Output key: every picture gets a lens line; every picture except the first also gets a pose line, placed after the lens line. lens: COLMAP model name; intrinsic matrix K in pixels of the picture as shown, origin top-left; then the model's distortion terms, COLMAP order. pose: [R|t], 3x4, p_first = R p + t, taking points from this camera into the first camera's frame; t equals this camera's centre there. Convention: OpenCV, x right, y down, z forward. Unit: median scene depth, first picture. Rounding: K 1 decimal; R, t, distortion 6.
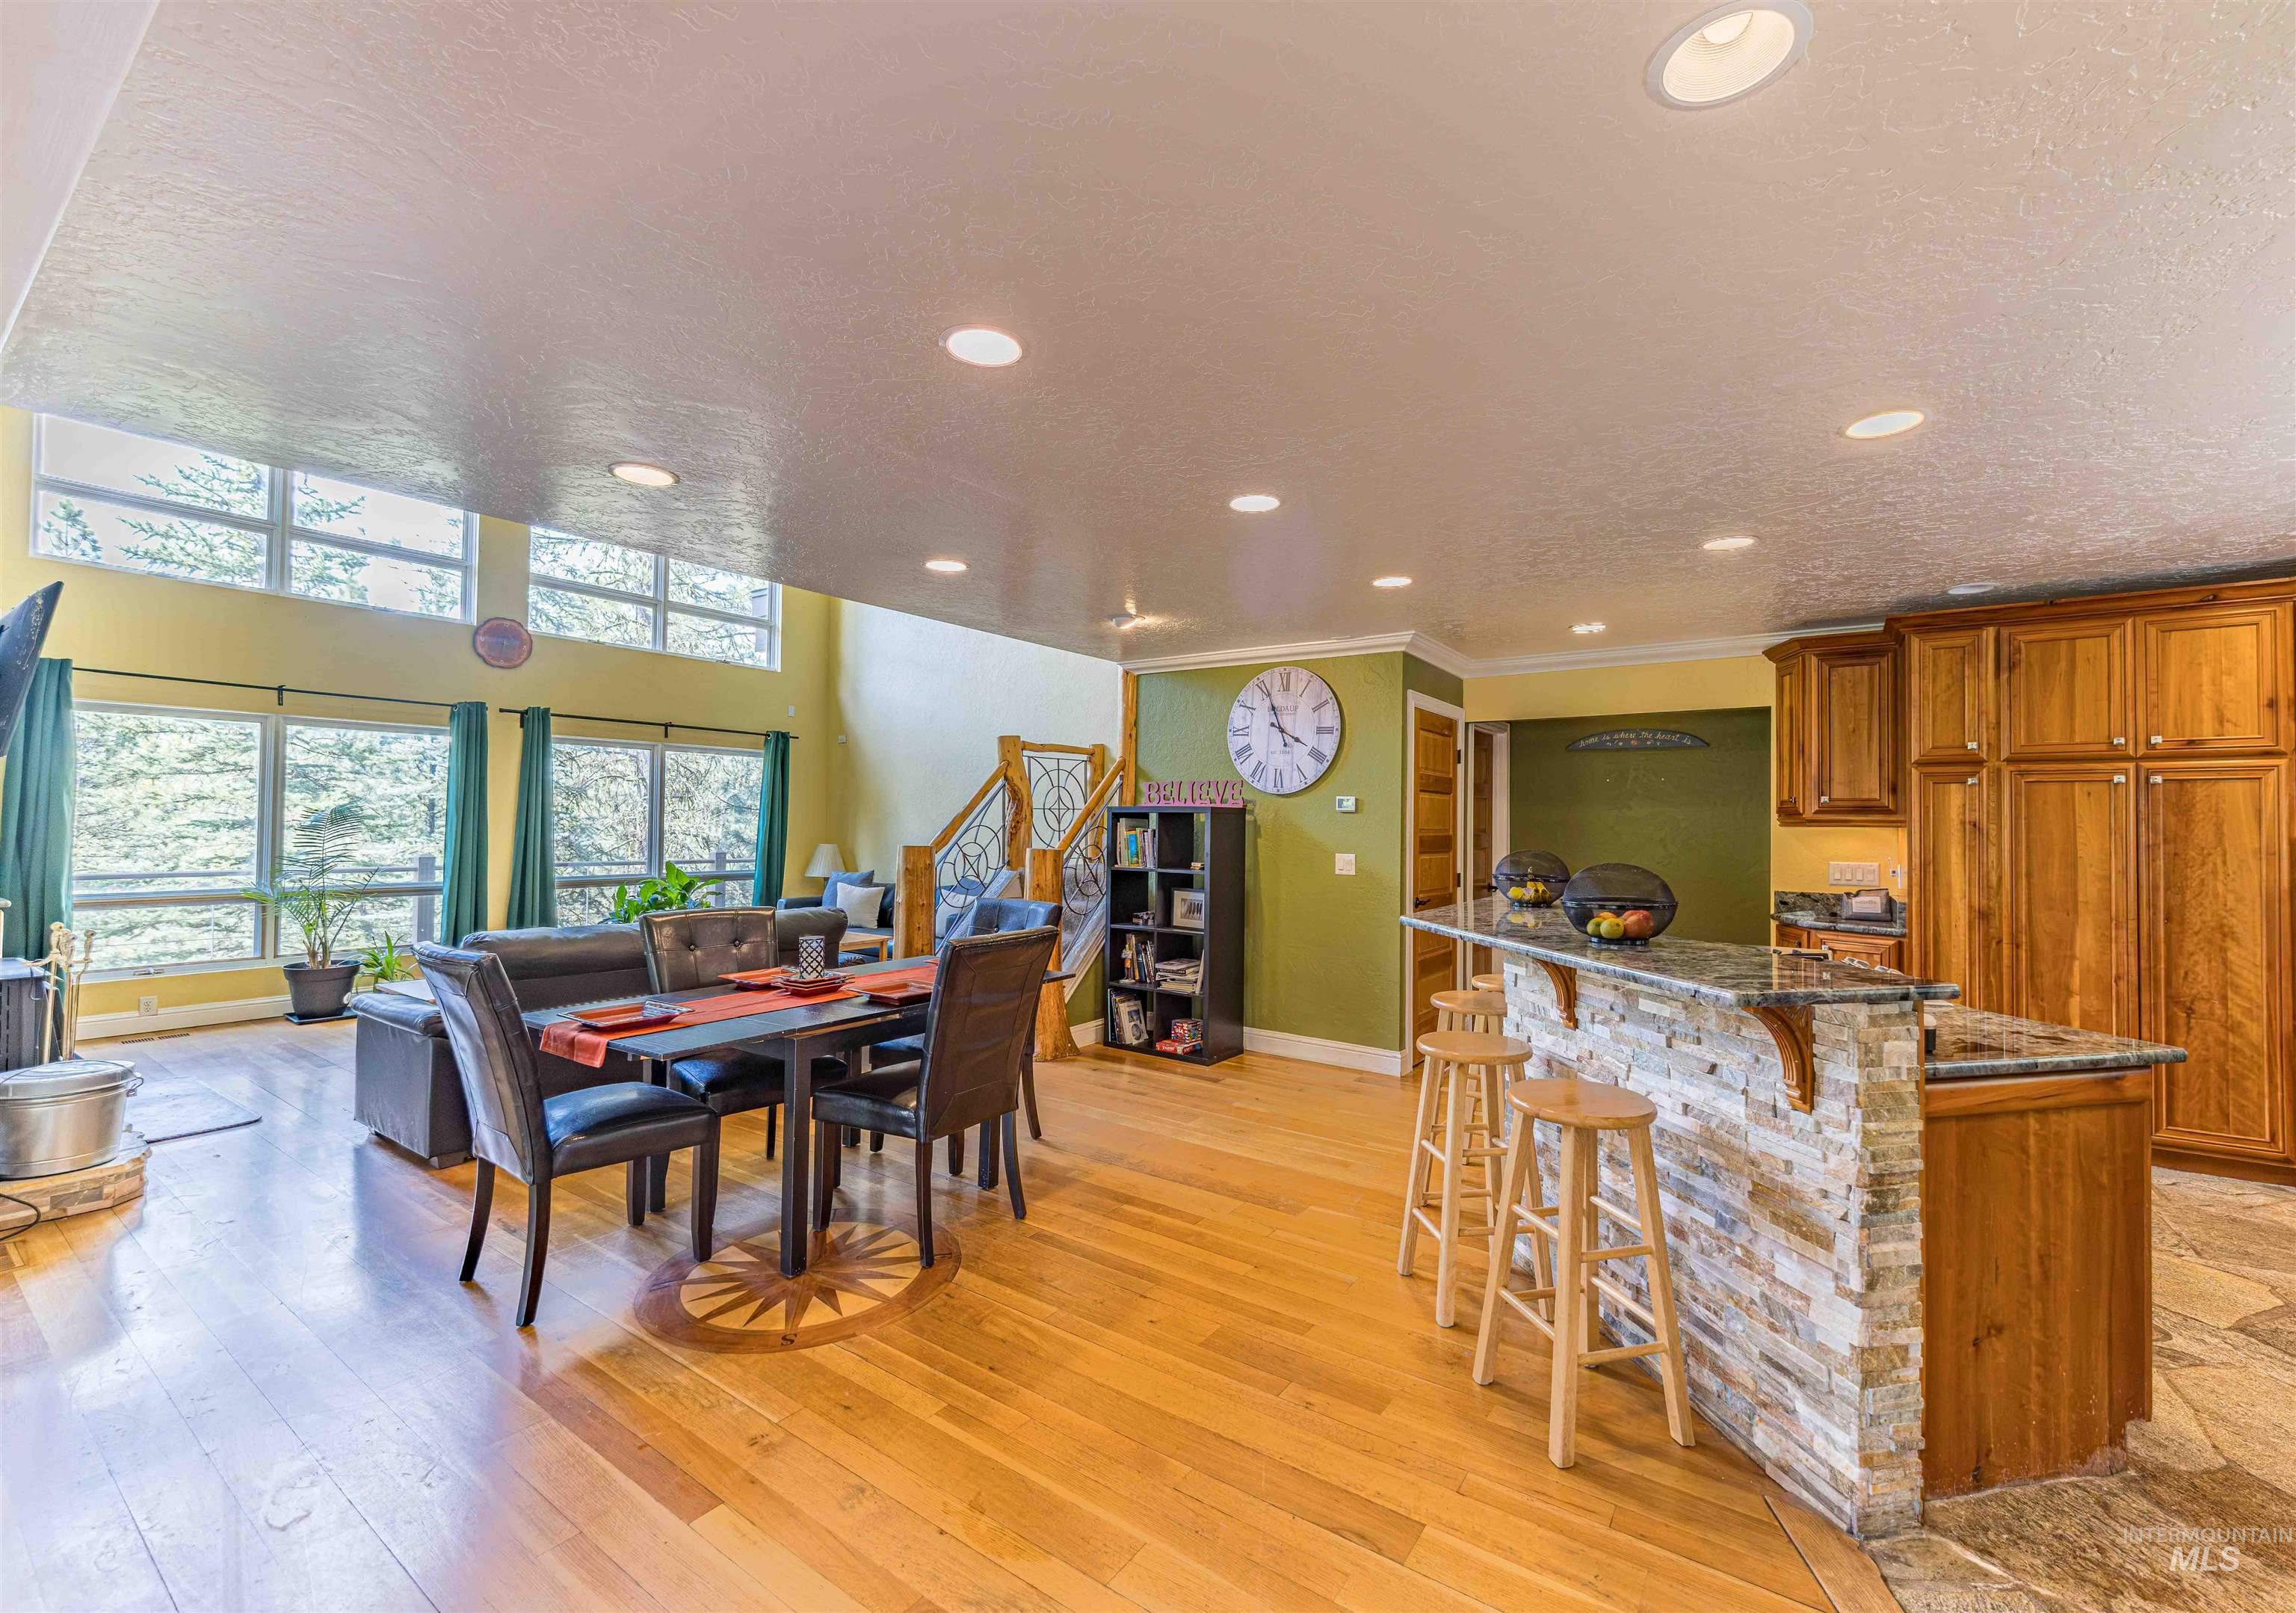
lens RADIAL K [[945.2, 0, 1157.7], [0, 945.2, 811.2], [0, 0, 1]] dist [0.012381, -0.000510]
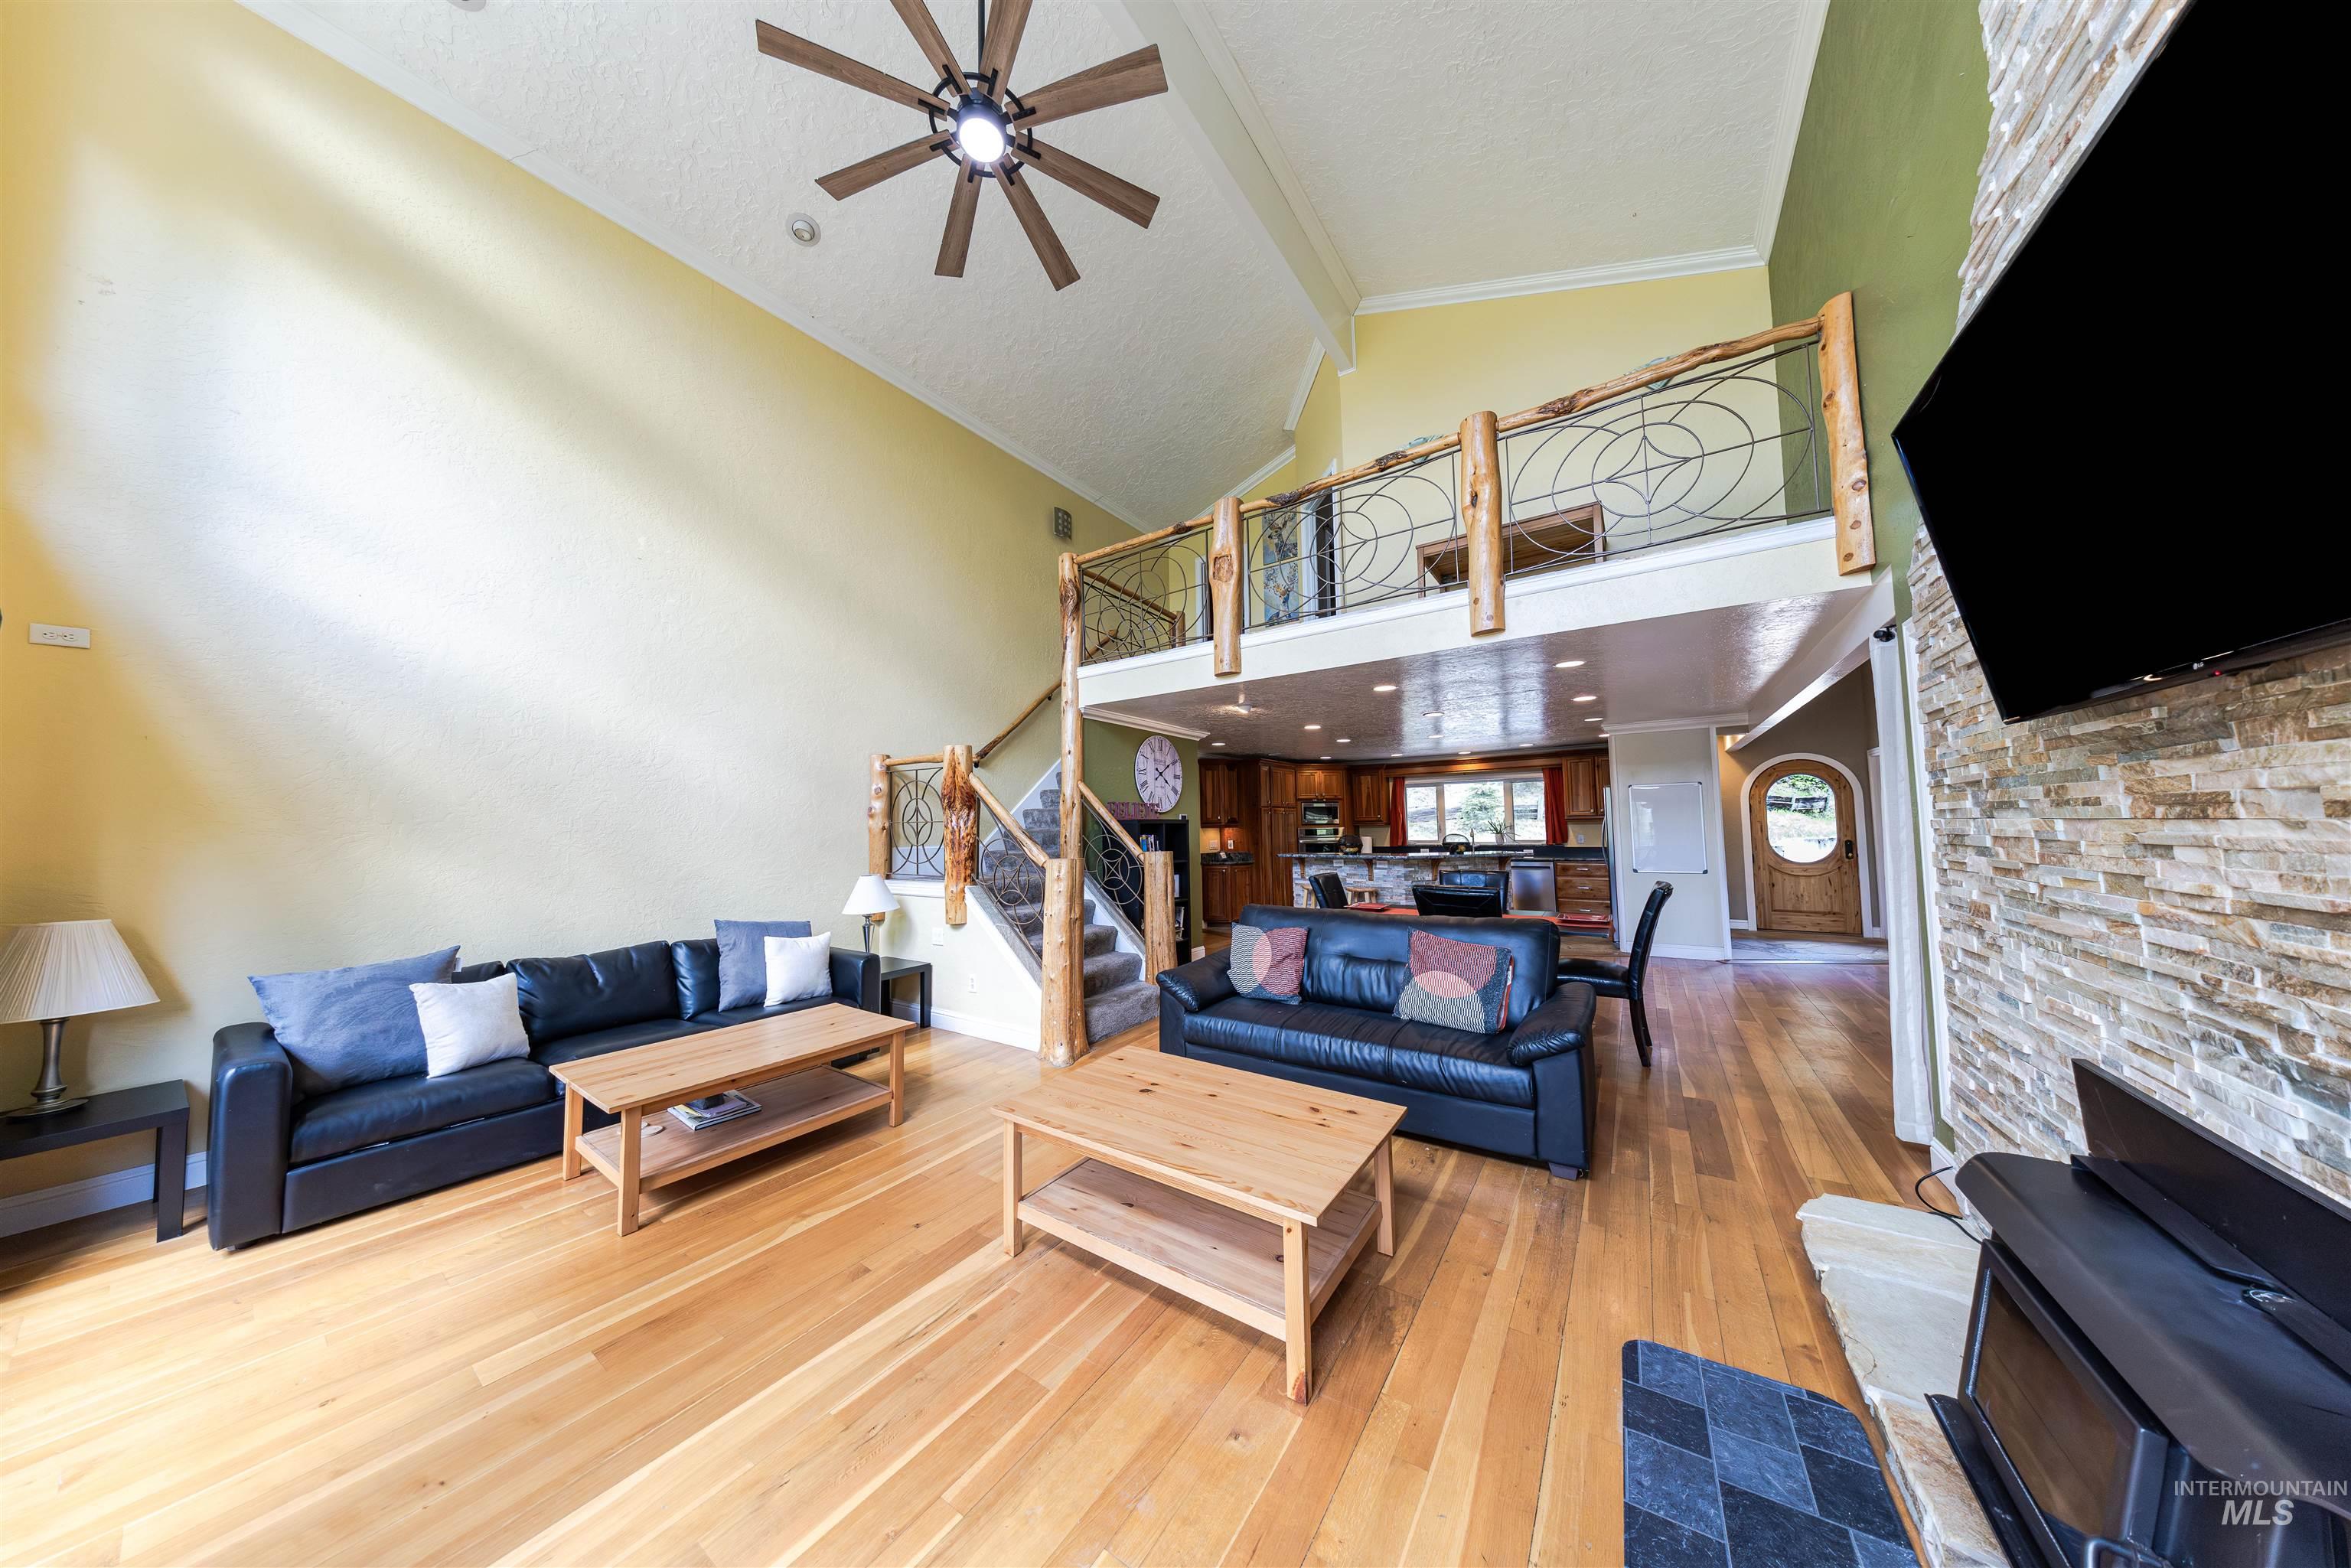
lens RADIAL K [[673.6, 0, 1154.3], [0, 673.6, 786.4], [0, 0, 1]] dist [0.000524, 0.000001]
pose [[0.005192, 0.051473, 0.998661, -1.315395], [0.001810, 0.998672, -0.051483, -0.003247], [-0.999985, 0.002075, 0.005092, 1.251991]]
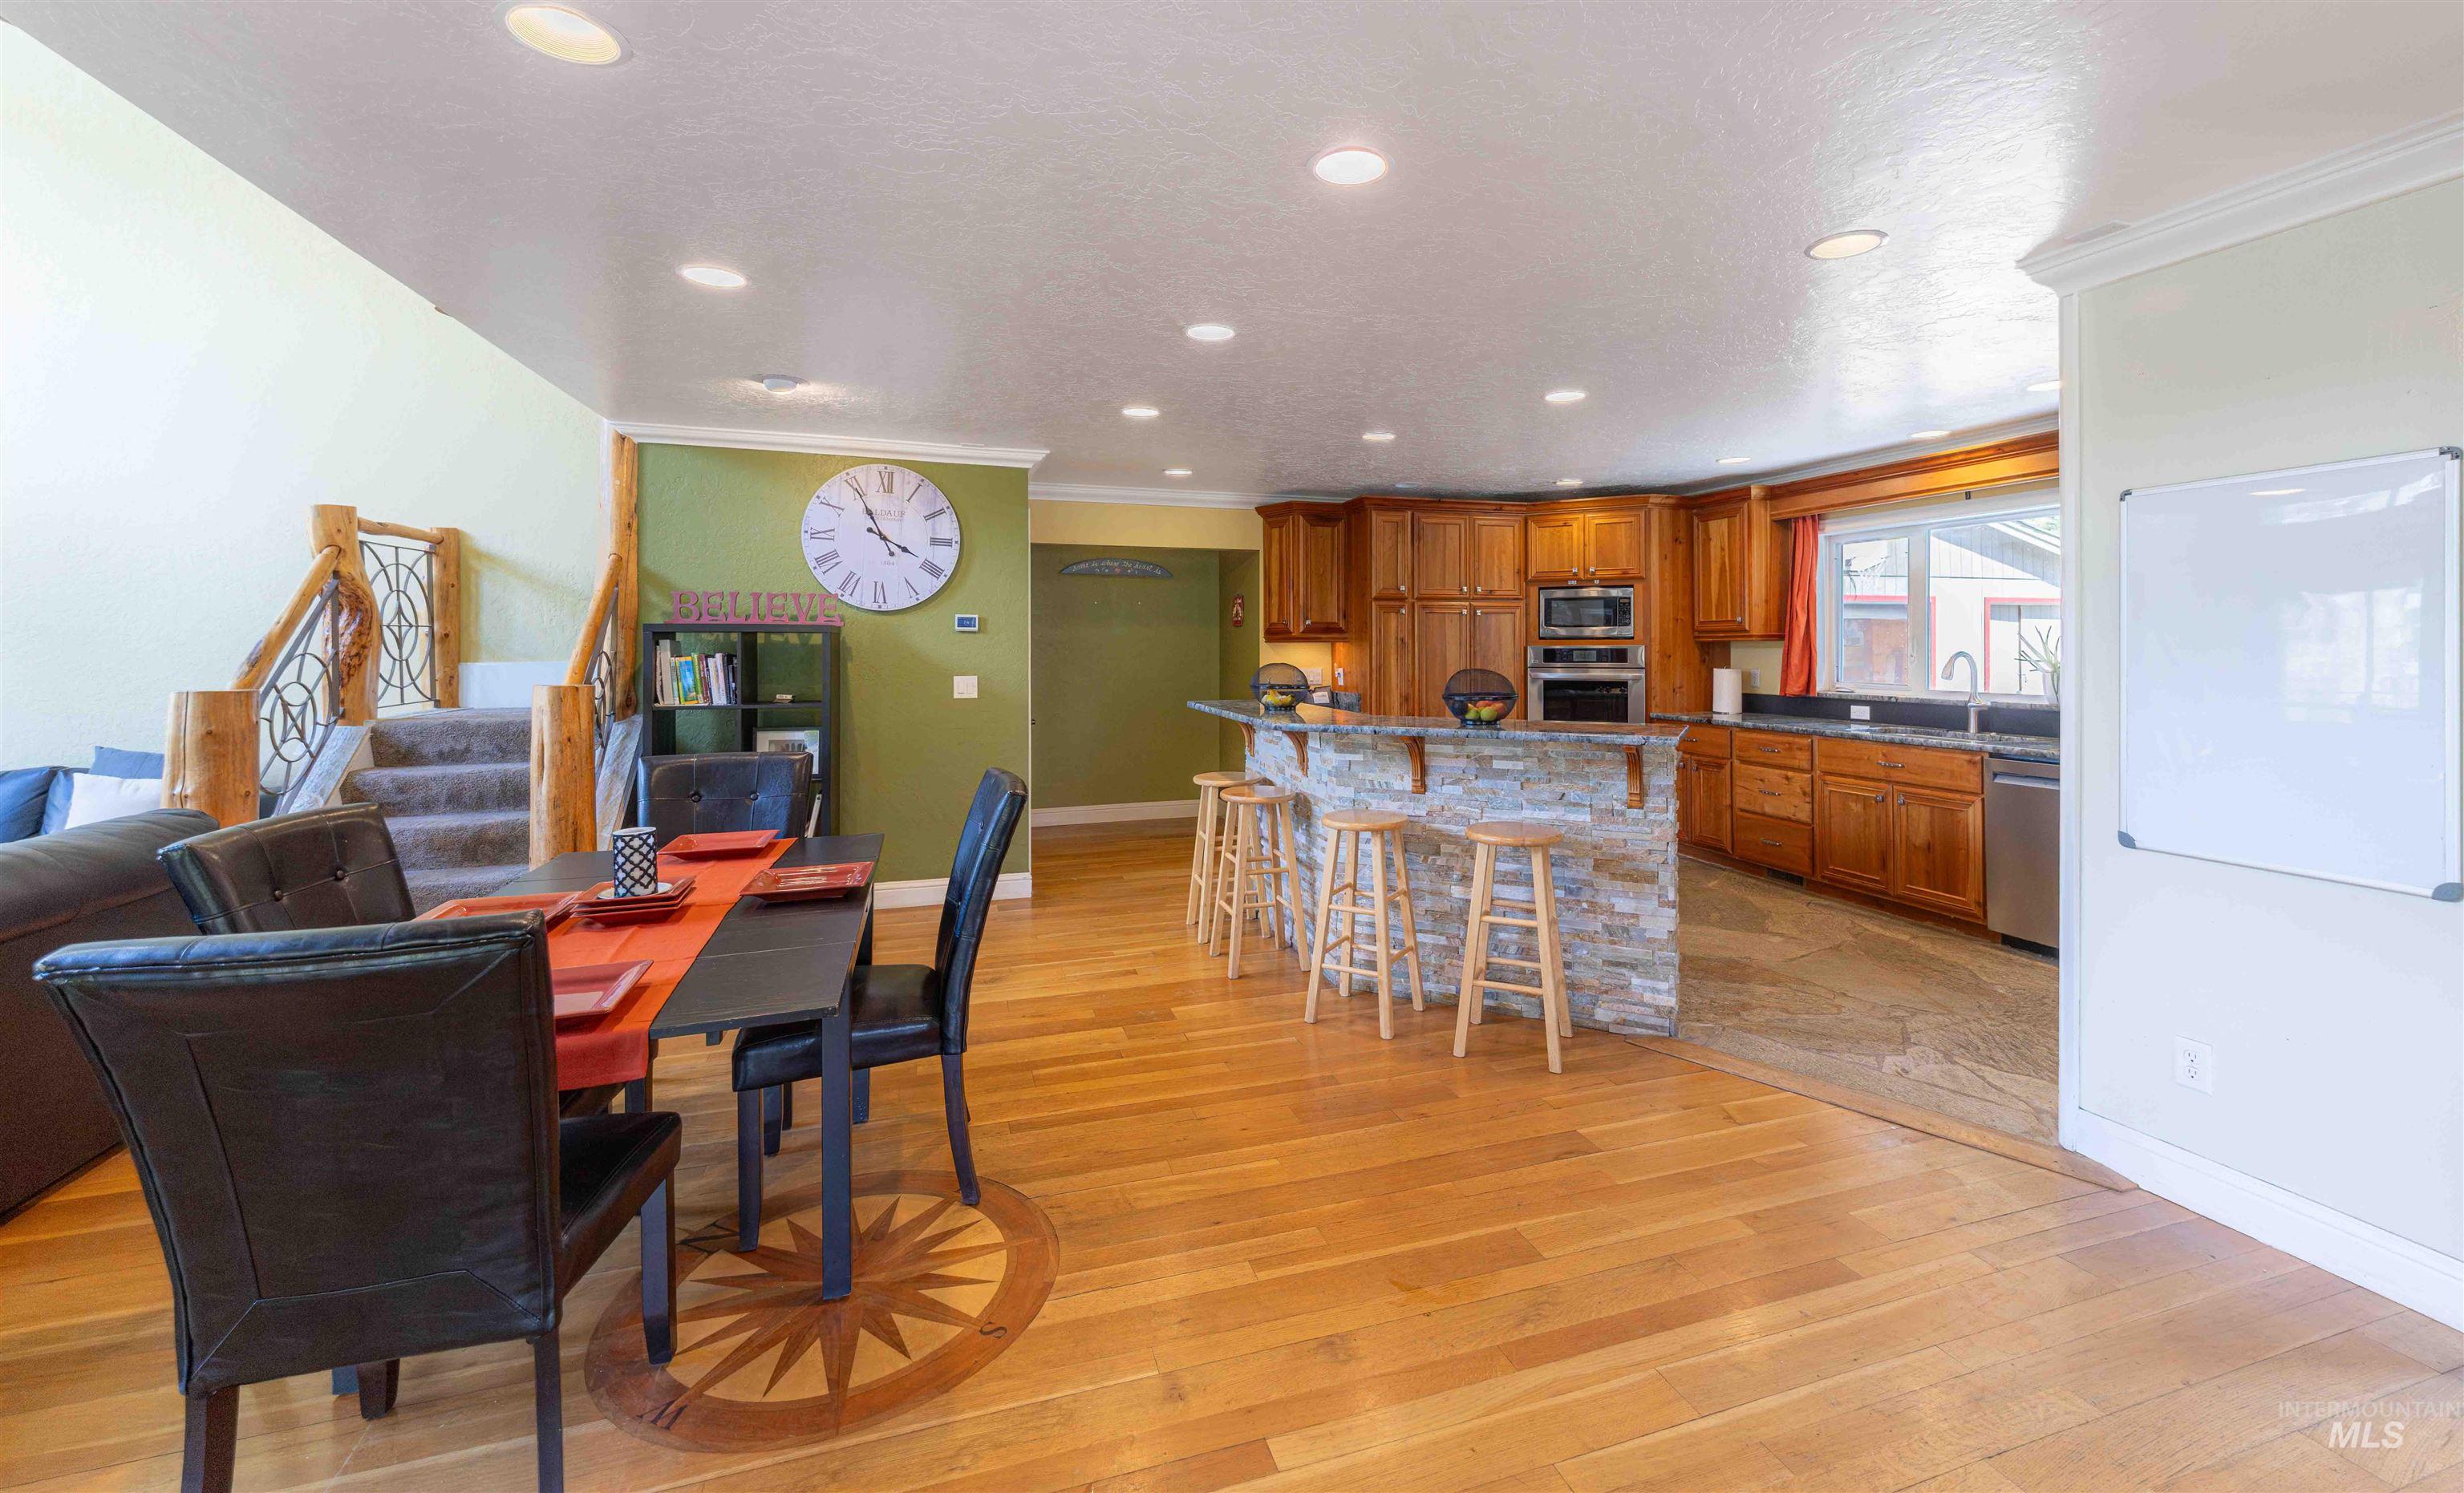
lens RADIAL K [[1008.0, 0, 1257.6], [0, 1008.0, 646.6], [0, 0, 1]] dist [0.020453, -0.000231]
pose [[0.601273, -0.010860, 0.798970, -0.510013], [-0.001497, 0.999891, 0.014717, 0.000923], [-0.799042, -0.010045, 0.601191, 0.199319]]
